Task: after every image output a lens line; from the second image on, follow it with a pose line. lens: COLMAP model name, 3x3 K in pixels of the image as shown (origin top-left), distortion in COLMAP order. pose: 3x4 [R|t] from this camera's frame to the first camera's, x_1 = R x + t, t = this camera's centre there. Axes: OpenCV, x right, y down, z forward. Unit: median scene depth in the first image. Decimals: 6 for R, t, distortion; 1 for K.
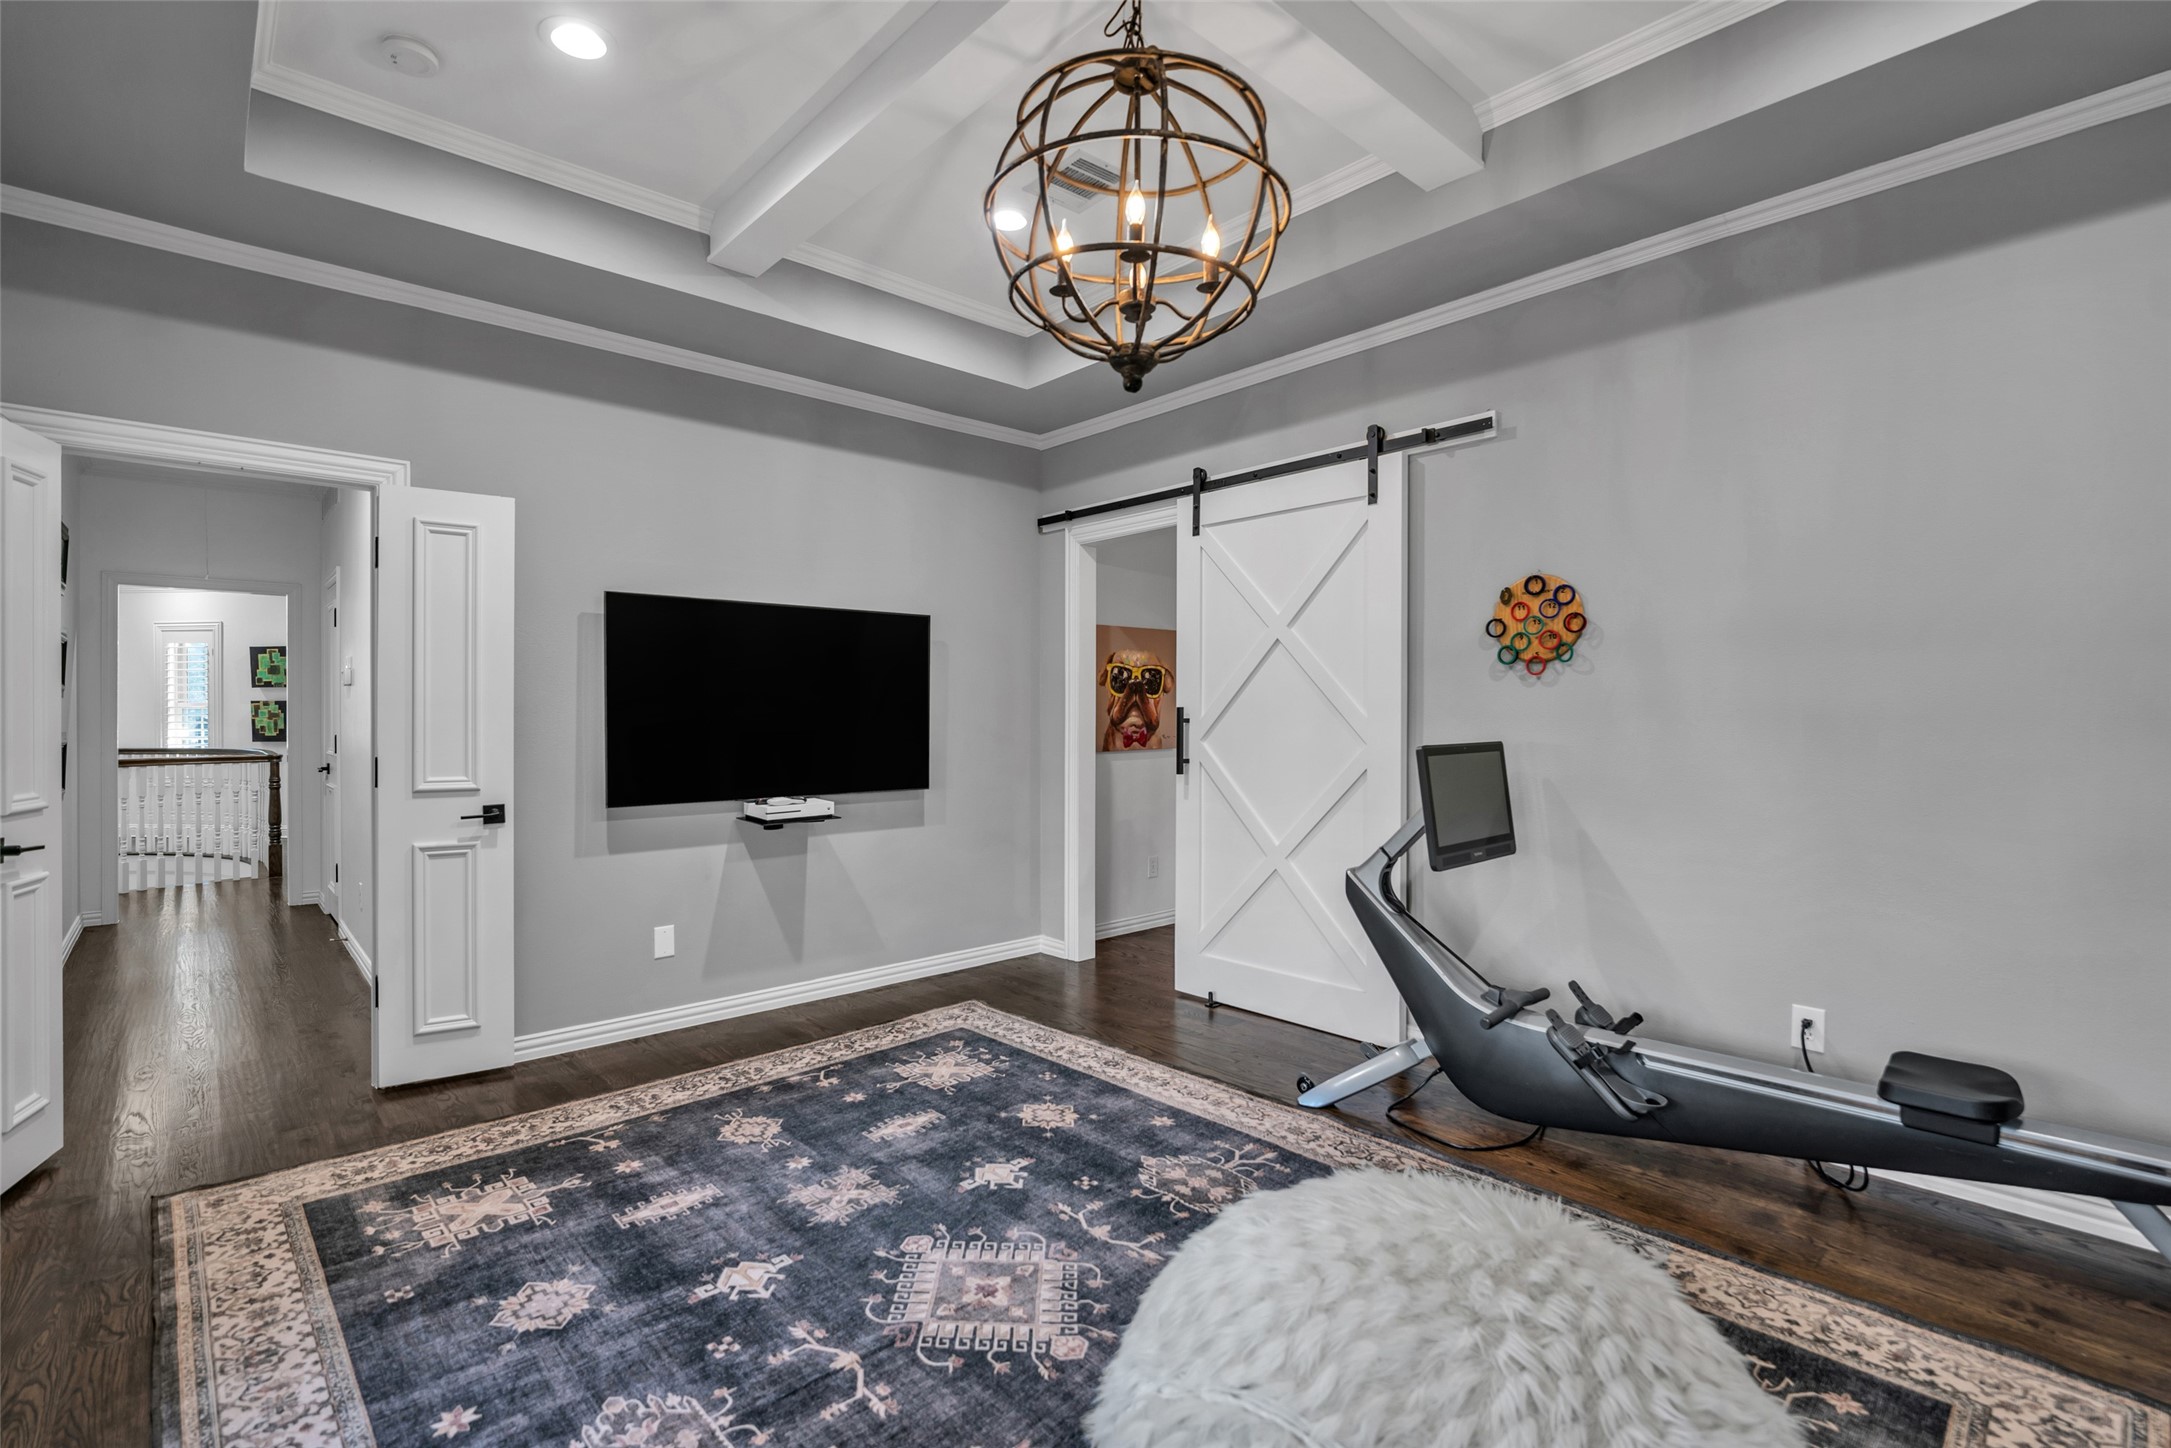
lens RADIAL K [[901.8, 0, 1076.7], [0, 901.8, 714.5], [0, 0, 1]] dist [-0.023285, 0.000017]
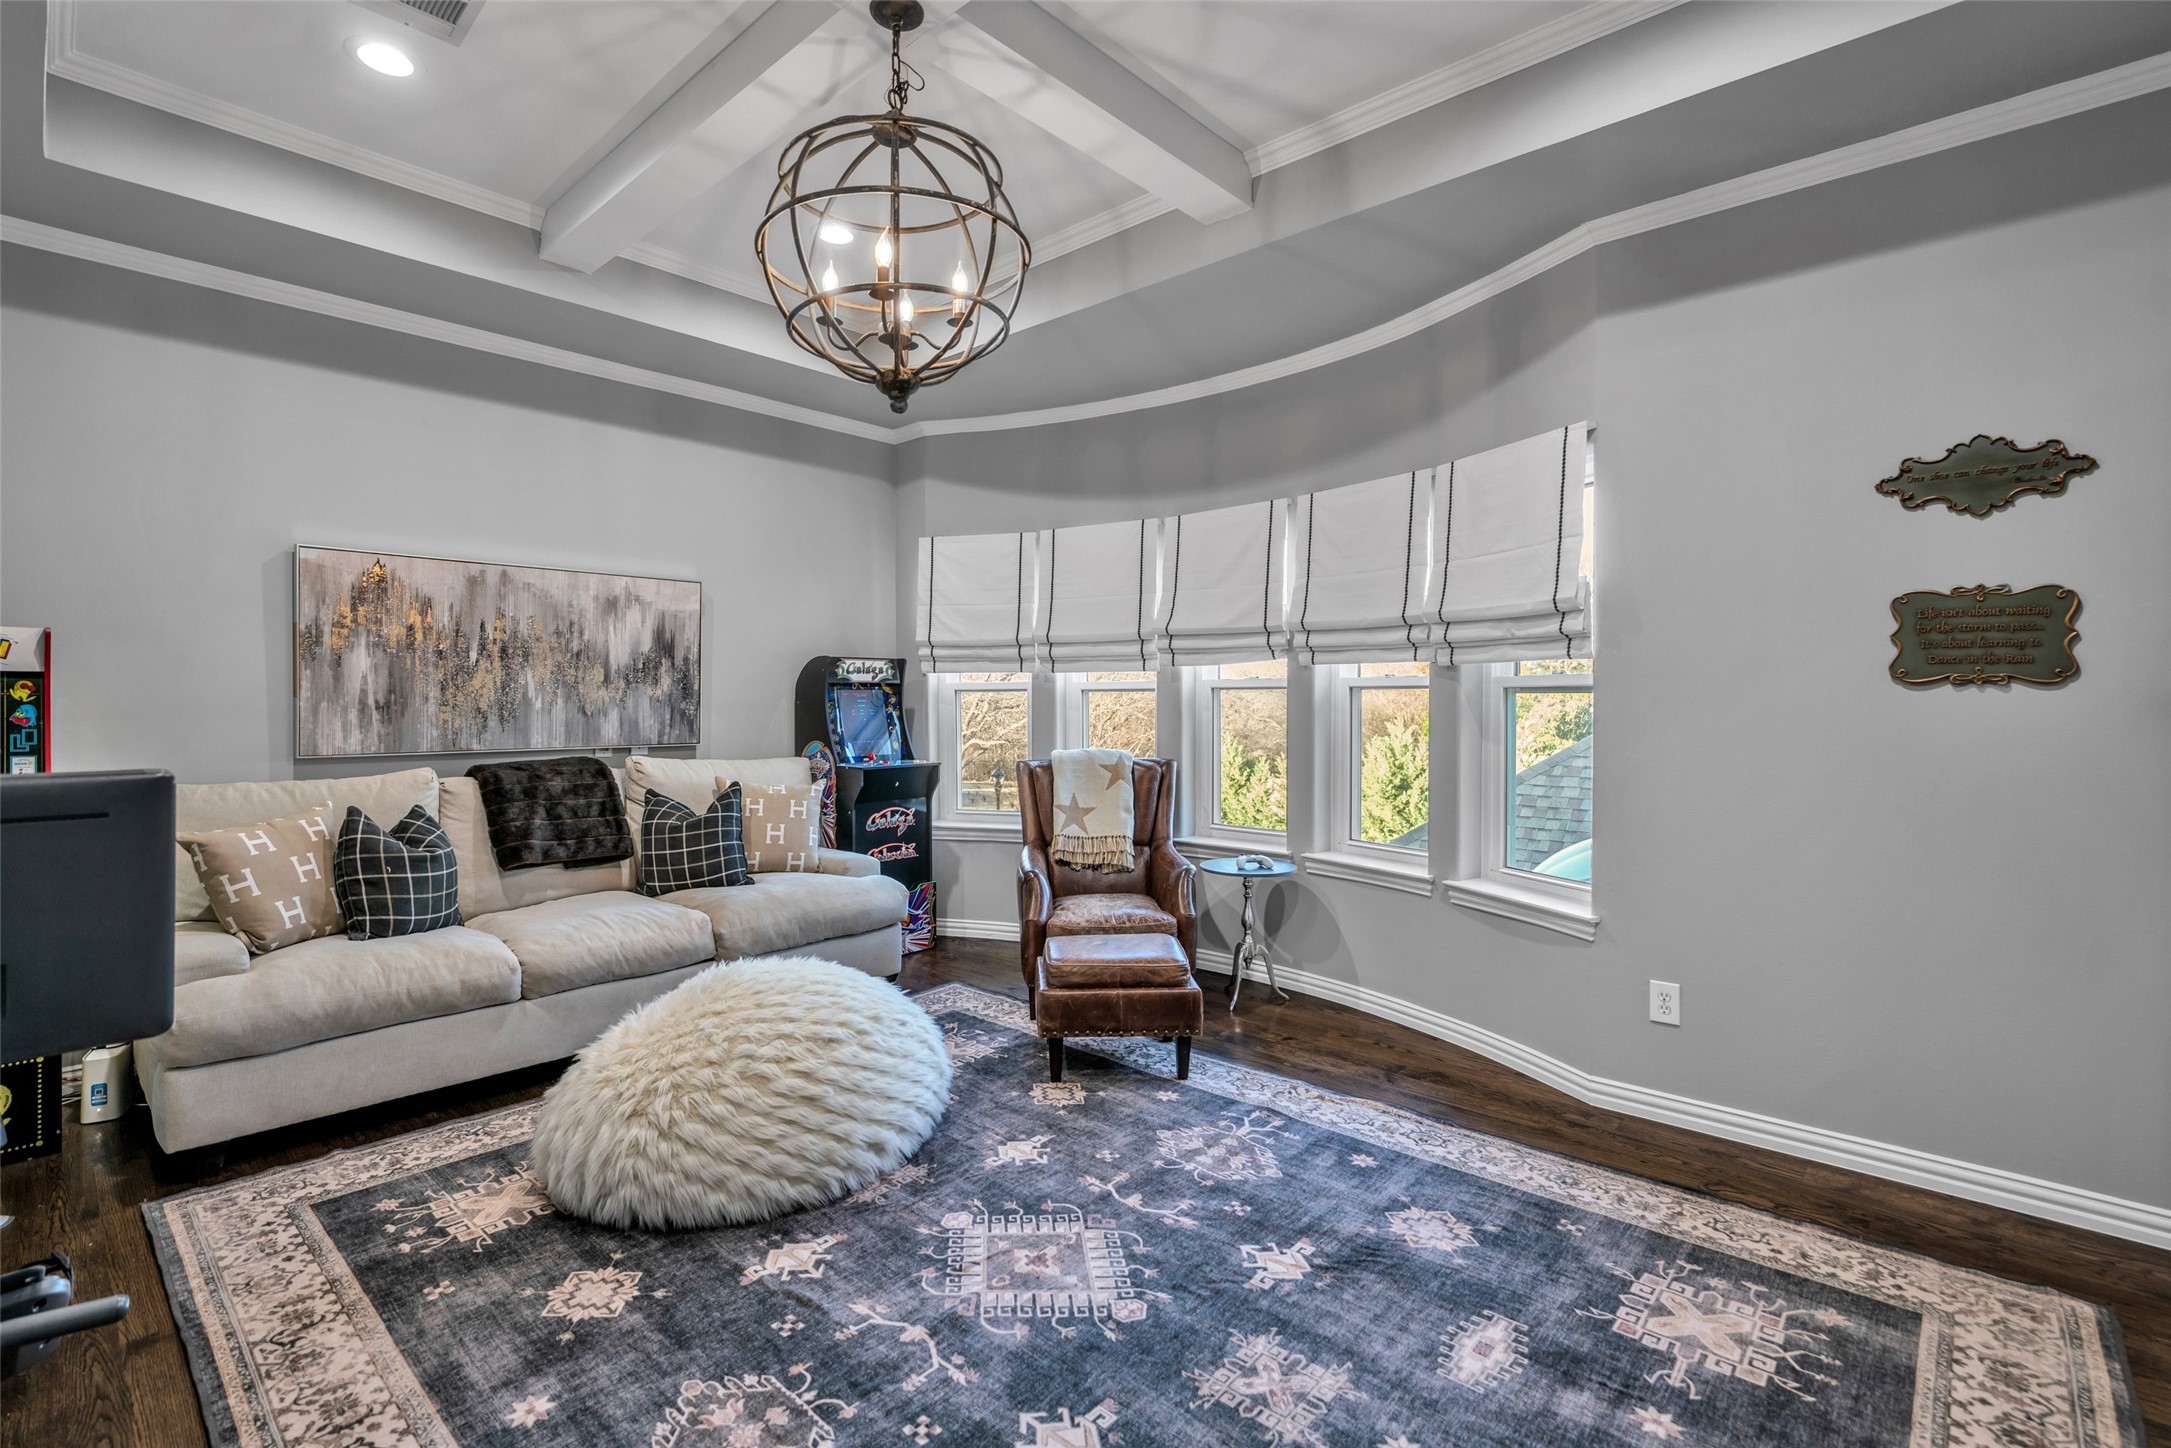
lens RADIAL K [[901.8, 0, 1076.7], [0, 901.8, 714.5], [0, 0, 1]] dist [-0.023285, 0.000017]
pose [[-0.995391, 0.001342, -0.095895, -0.047945], [-0.000617, 0.999792, 0.020395, -0.004038], [0.095902, 0.020360, -0.995183, 1.946535]]
